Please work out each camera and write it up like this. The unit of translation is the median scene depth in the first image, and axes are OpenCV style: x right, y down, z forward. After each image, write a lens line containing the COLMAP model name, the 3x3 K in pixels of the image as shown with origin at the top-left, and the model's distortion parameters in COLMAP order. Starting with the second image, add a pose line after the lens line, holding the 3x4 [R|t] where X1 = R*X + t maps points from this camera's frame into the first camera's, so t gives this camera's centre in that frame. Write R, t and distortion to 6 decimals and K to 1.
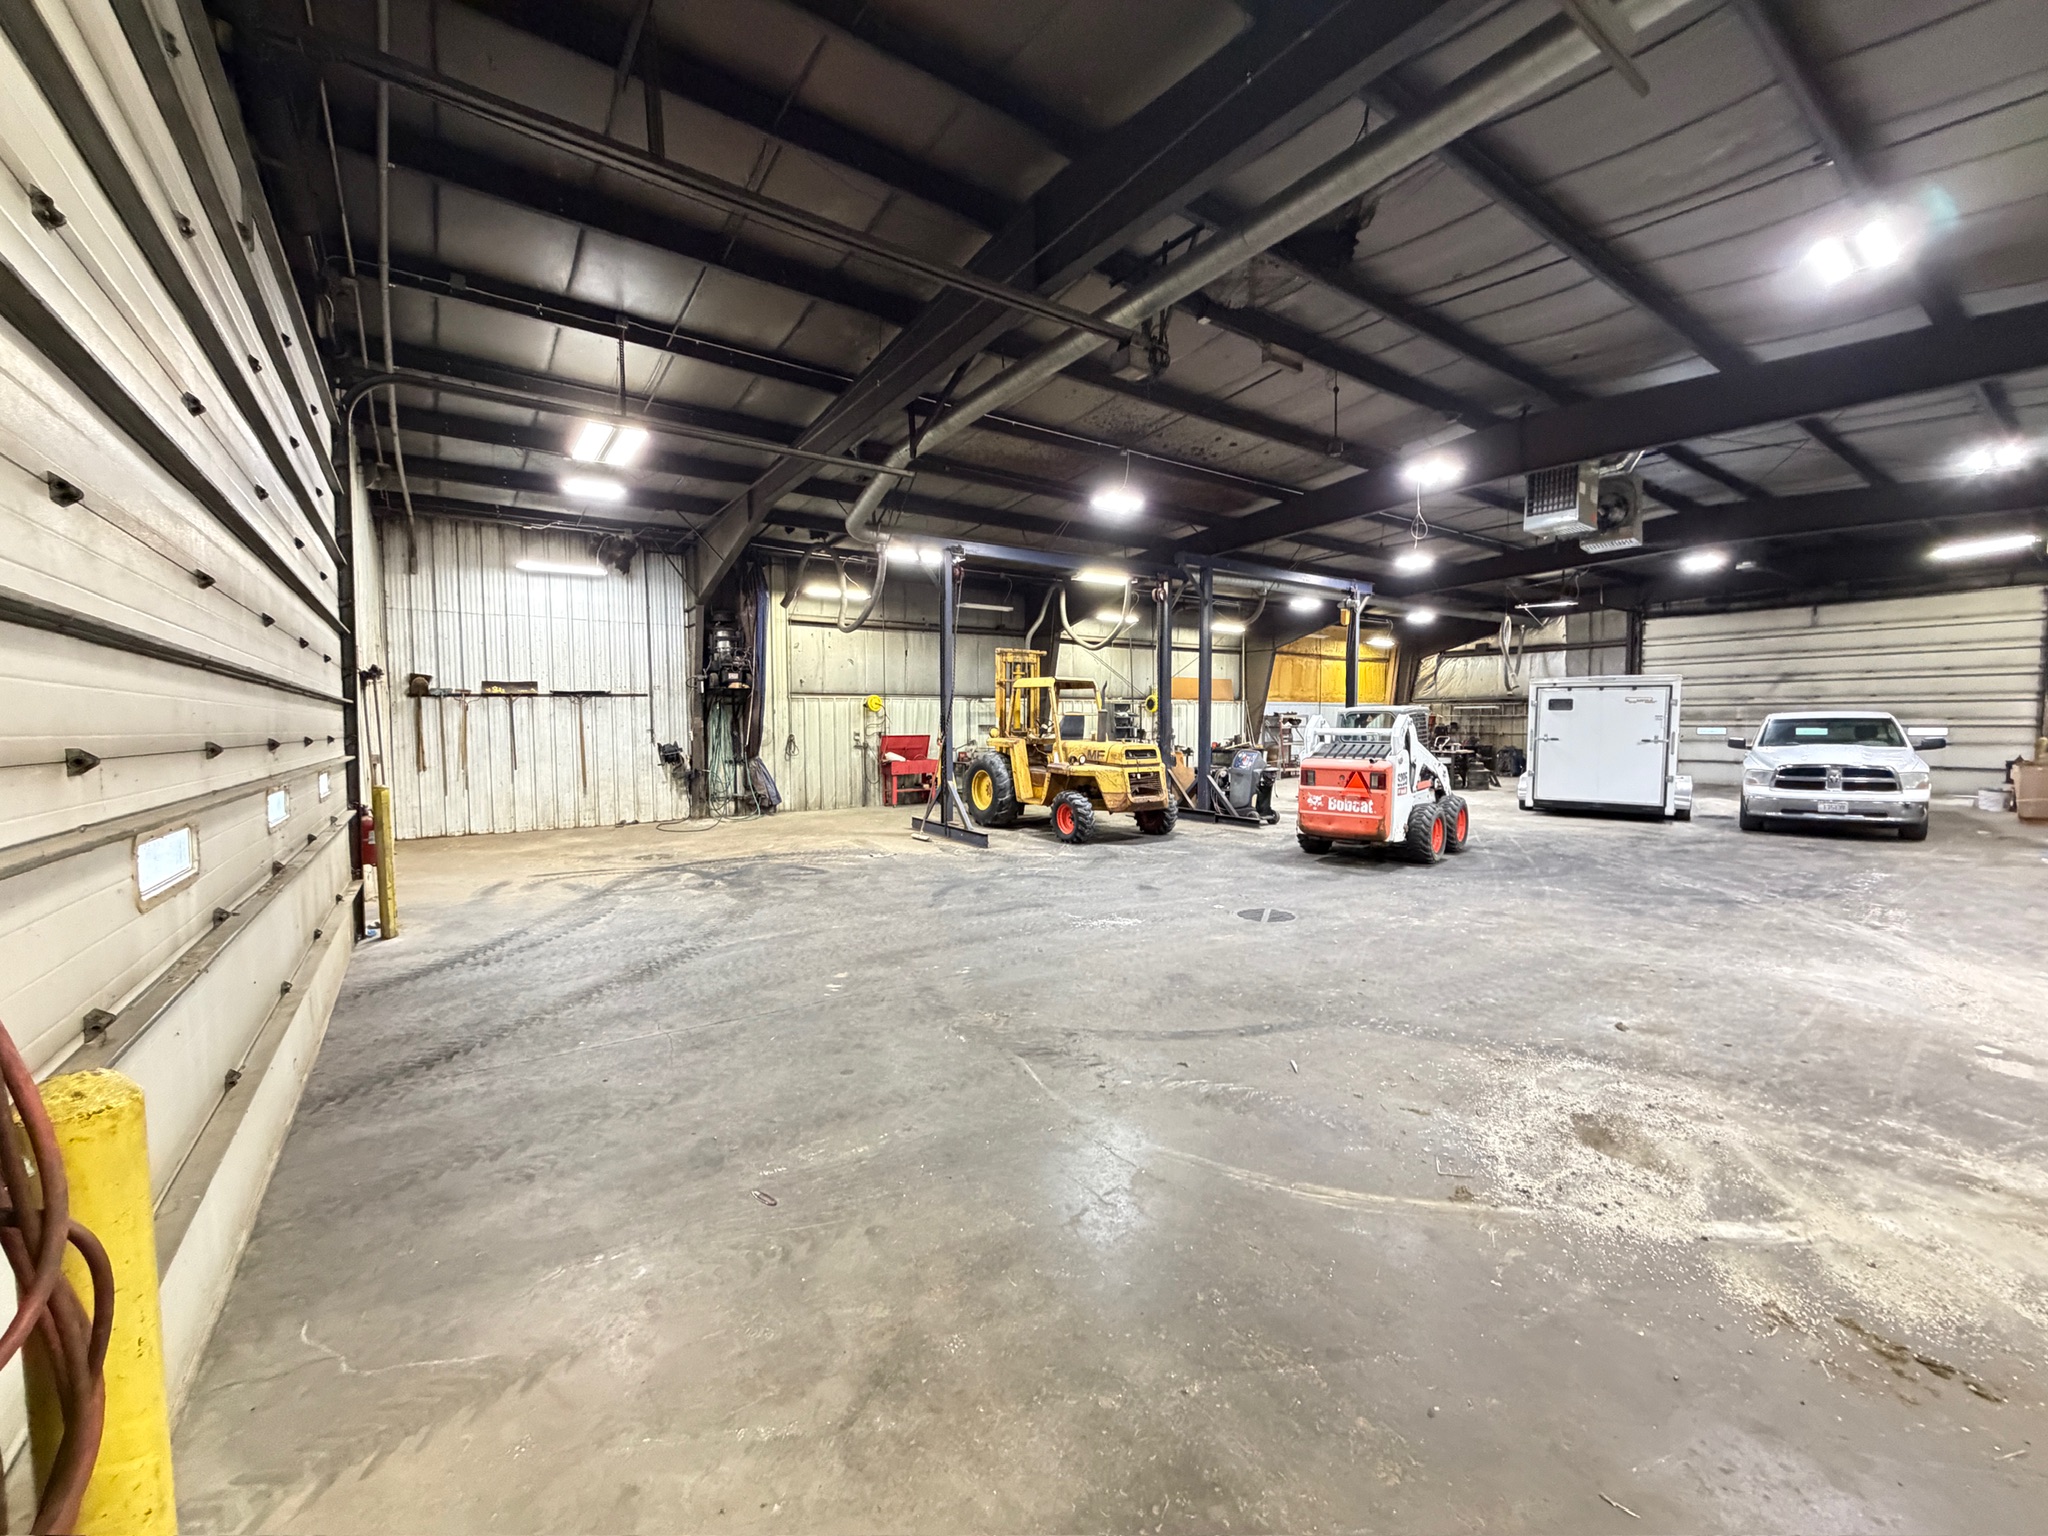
lens RADIAL K [[813.8, 0, 1017.2], [0, 813.8, 765.7], [0, 0, 1]] dist [-0.000539, -0.000359]
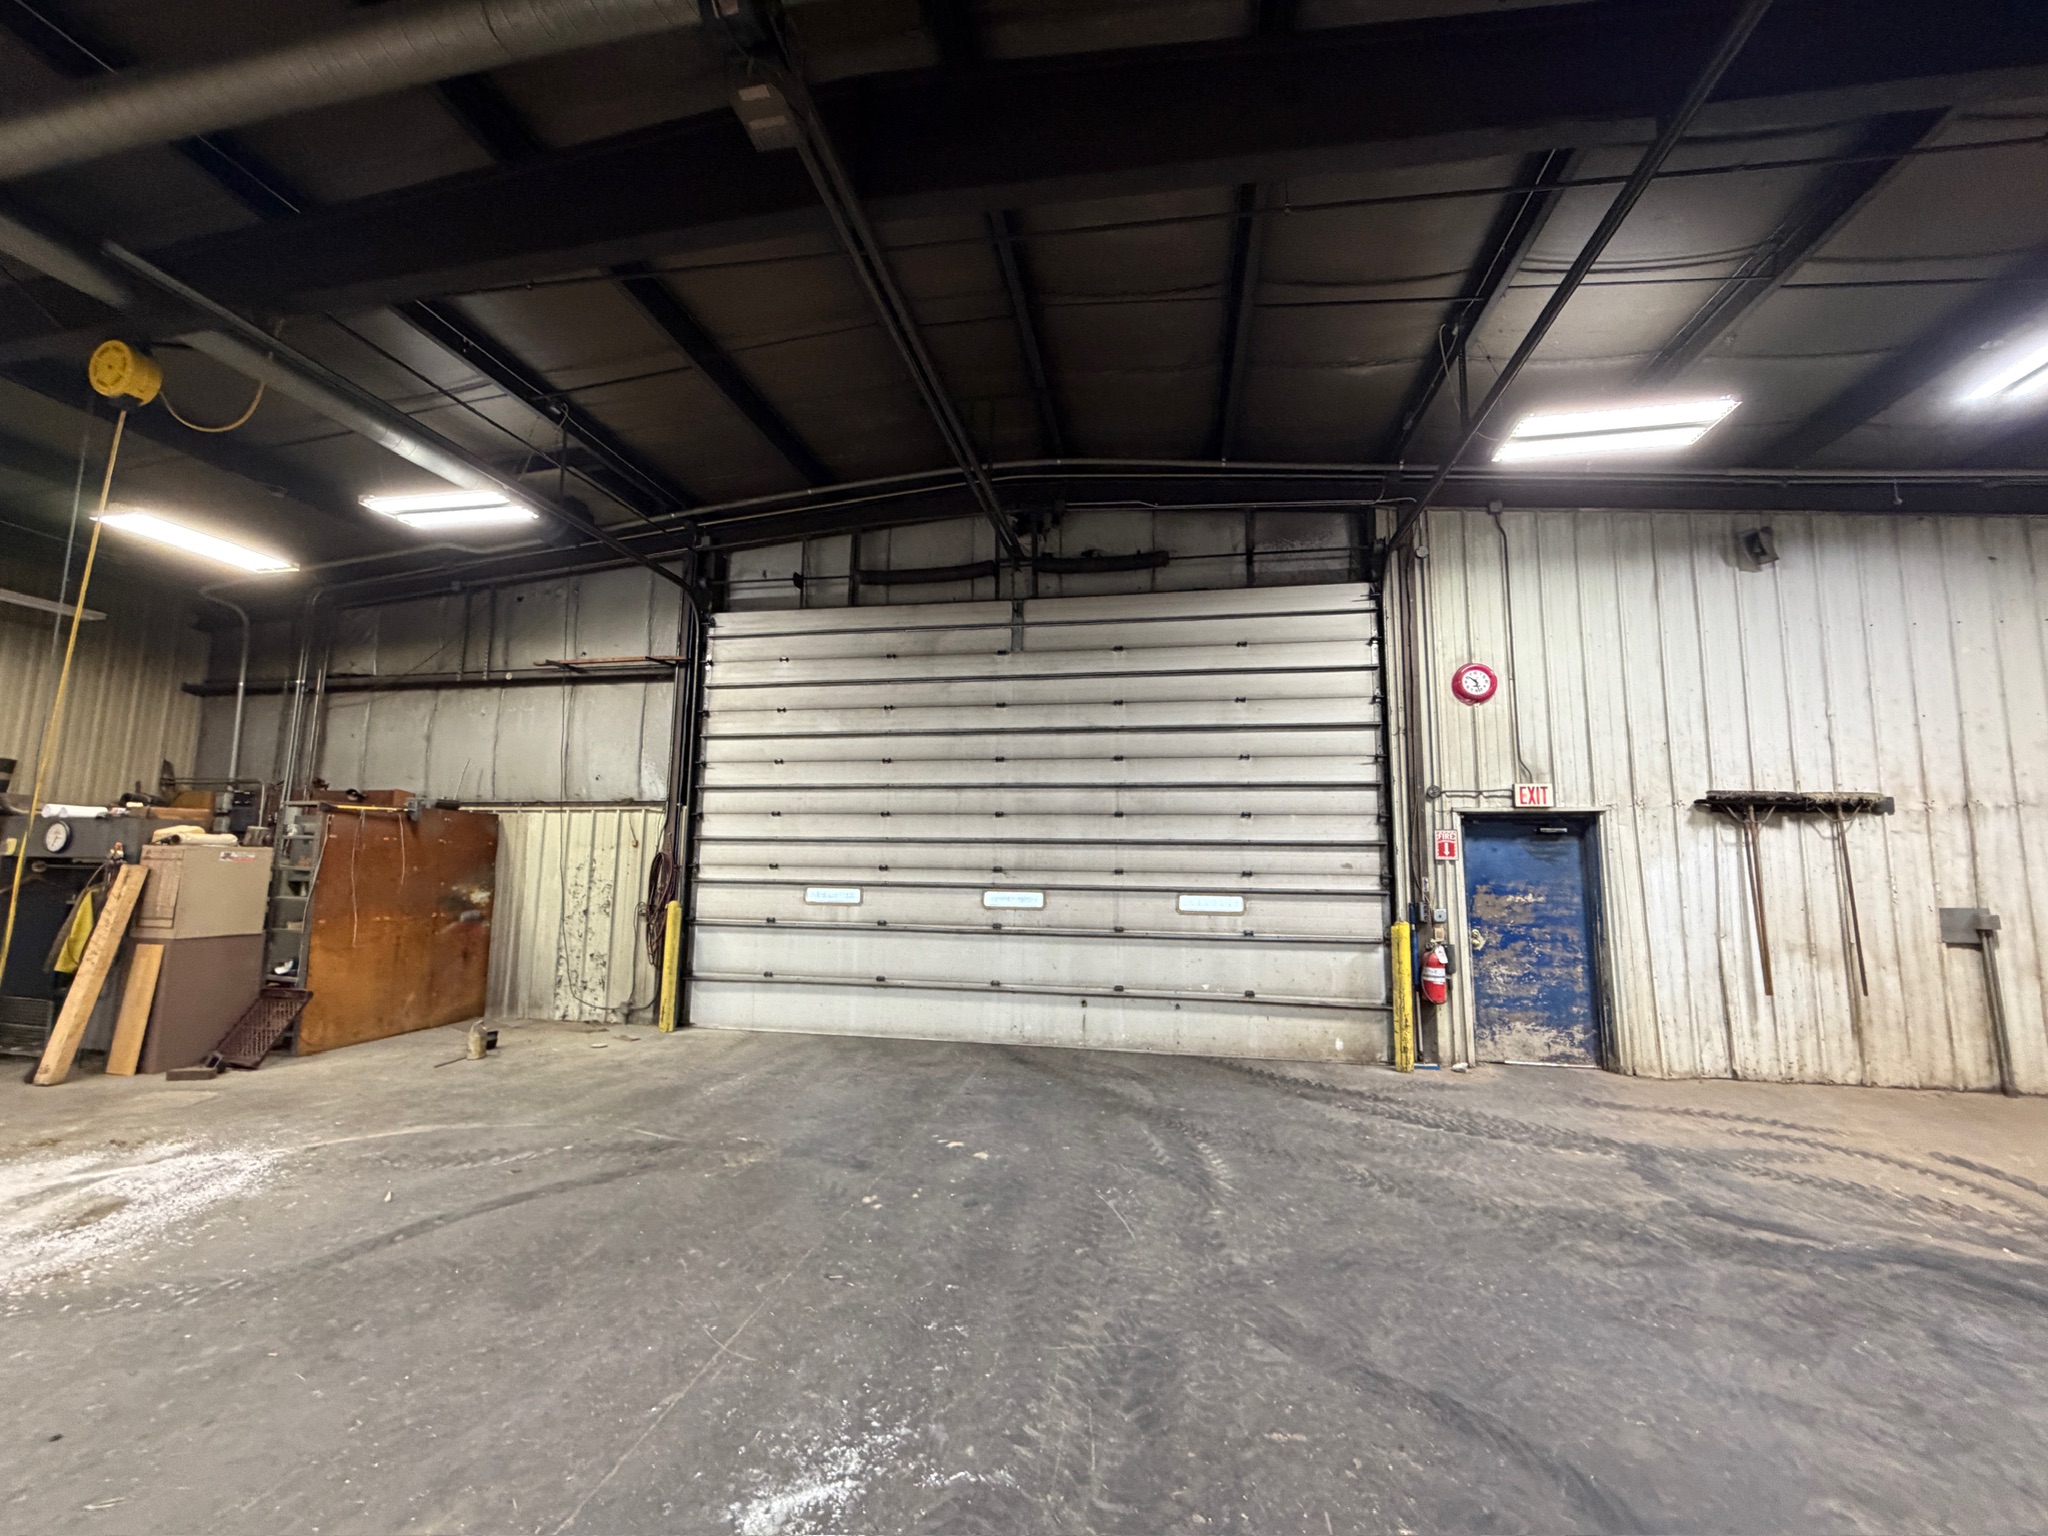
lens RADIAL K [[811.2, 0, 1015.4], [0, 811.2, 771.4], [0, 0, 1]] dist [-0.000684, -0.000308]
pose [[-0.716446, -0.086423, -0.692269, 0.241257], [-0.044062, 0.995922, -0.078731, -0.049115], [0.696250, -0.025904, -0.717332, 1.040807]]
